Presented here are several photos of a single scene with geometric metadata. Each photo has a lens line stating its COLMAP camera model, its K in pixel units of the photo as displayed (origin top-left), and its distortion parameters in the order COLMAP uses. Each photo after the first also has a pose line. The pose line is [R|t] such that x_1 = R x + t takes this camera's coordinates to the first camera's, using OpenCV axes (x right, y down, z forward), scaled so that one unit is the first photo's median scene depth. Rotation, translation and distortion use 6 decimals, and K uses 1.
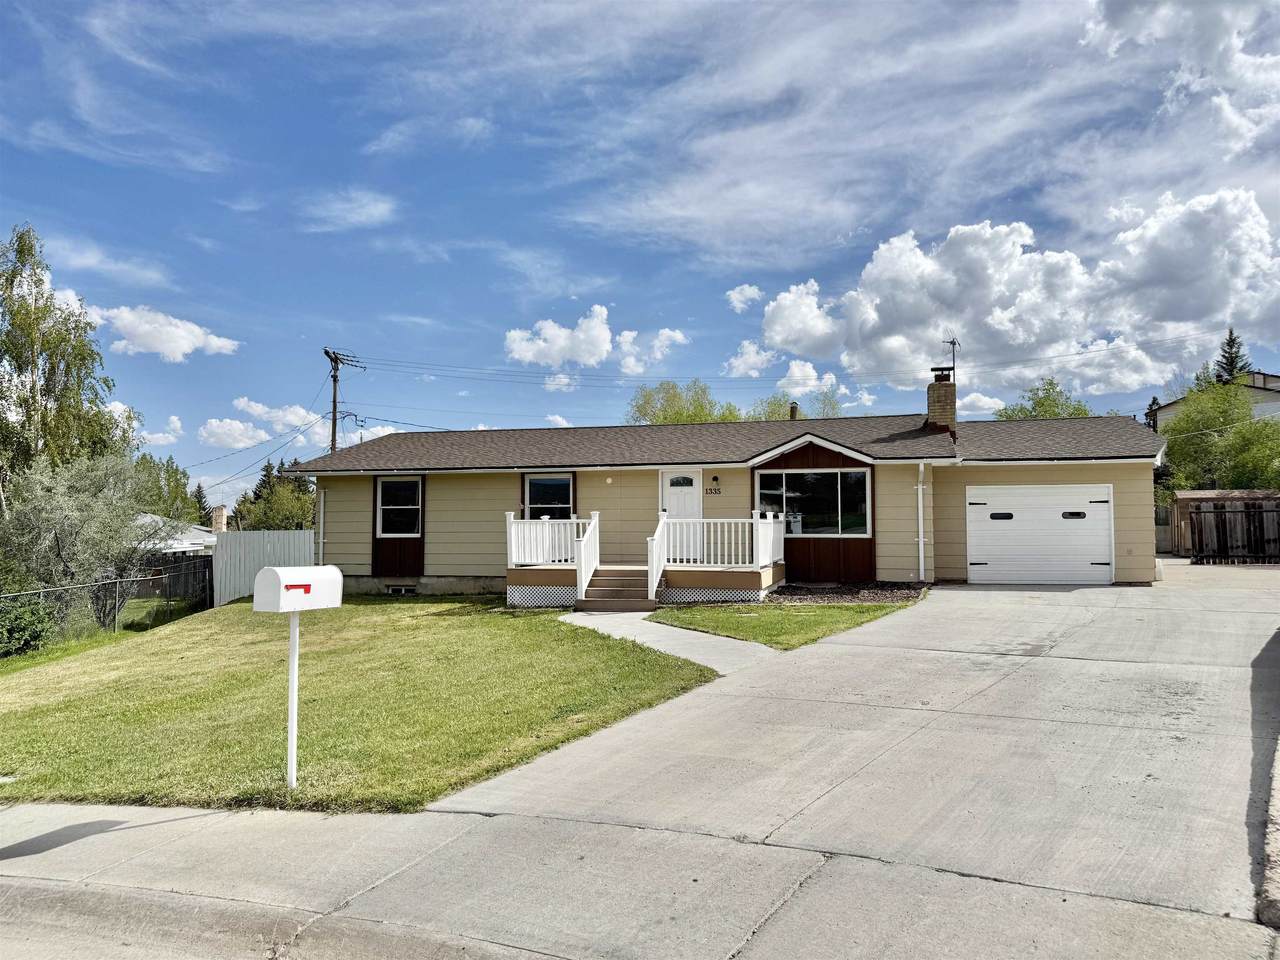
lens RADIAL K [[918.3, 0, 640.0], [0, 918.3, 480.0], [0, 0, 1]] dist [-0.049215, -0.000998]
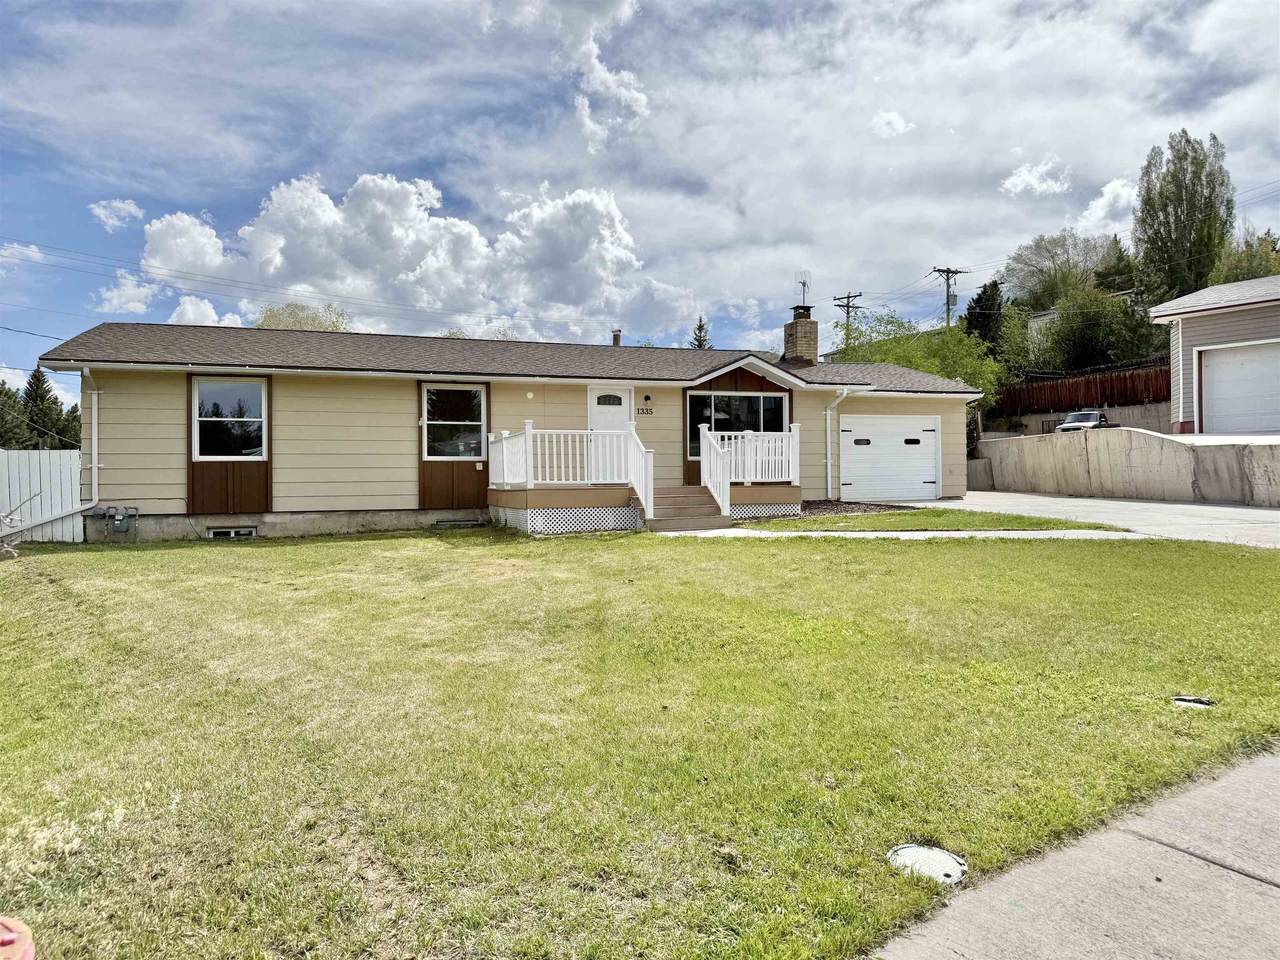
lens RADIAL K [[902.1, 0, 640.0], [0, 902.1, 480.0], [0, 0, 1]] dist [0.007373, 0.000759]
pose [[0.804859, -0.005426, 0.593442, -0.436055], [-0.021932, 0.999003, 0.038879, 0.043509], [-0.593061, -0.044307, 0.803937, 0.232494]]
